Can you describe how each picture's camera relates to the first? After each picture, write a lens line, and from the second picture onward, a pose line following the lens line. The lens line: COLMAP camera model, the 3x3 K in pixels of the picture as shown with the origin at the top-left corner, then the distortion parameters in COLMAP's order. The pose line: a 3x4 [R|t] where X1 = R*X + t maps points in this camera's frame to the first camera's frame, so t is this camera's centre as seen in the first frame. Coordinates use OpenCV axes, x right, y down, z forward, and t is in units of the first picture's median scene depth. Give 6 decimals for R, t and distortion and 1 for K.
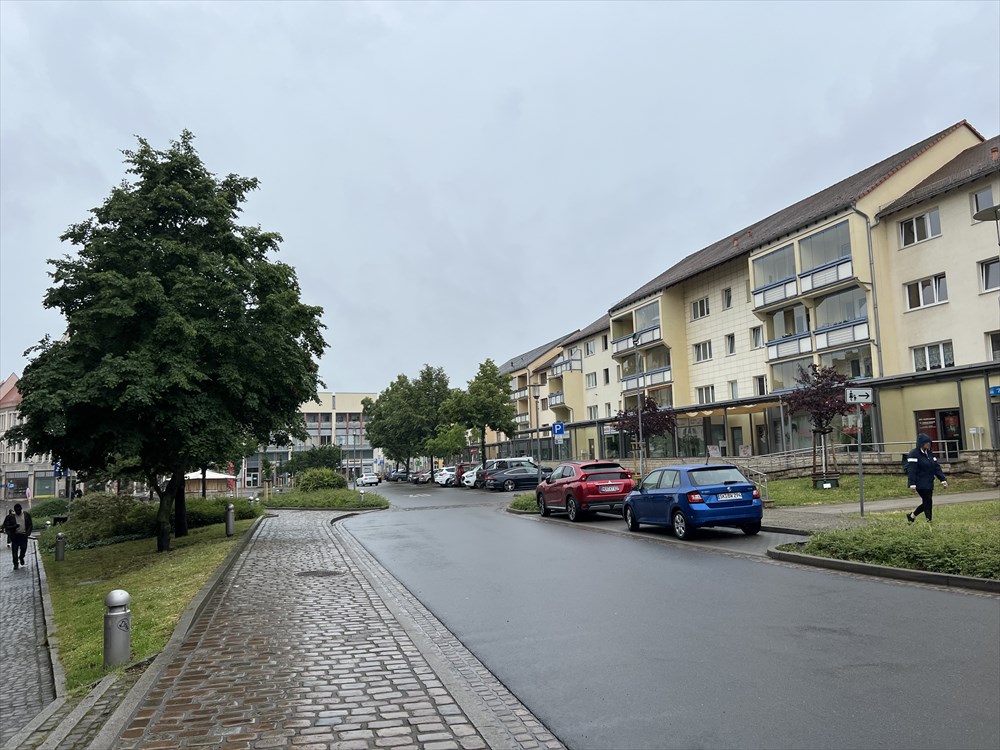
lens RADIAL K [[751.6, 0, 497.7], [0, 751.6, 368.9], [0, 0, 1]] dist [0.050354, -0.000596]
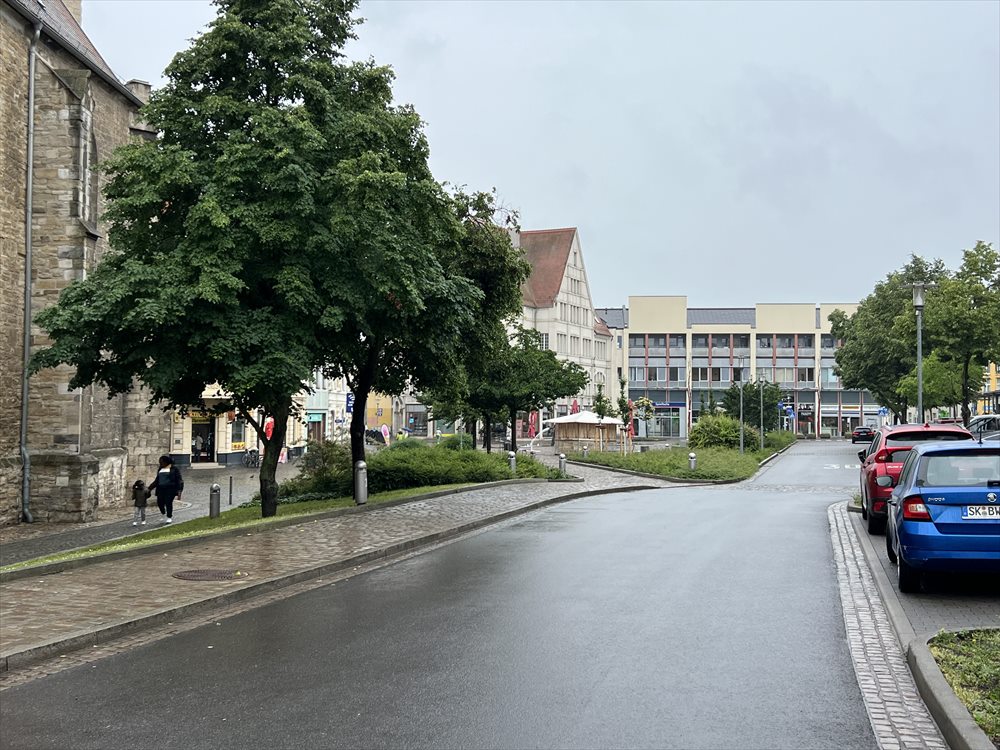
lens RADIAL K [[1097.9, 0, 500.4], [0, 1097.9, 379.4], [0, 0, 1]] dist [0.013180, 0.000000]
pose [[0.854243, 0.022272, -0.519396, 0.297633], [0.029708, 0.995358, 0.091542, 0.009656], [0.519024, -0.093630, 0.849616, 0.193032]]
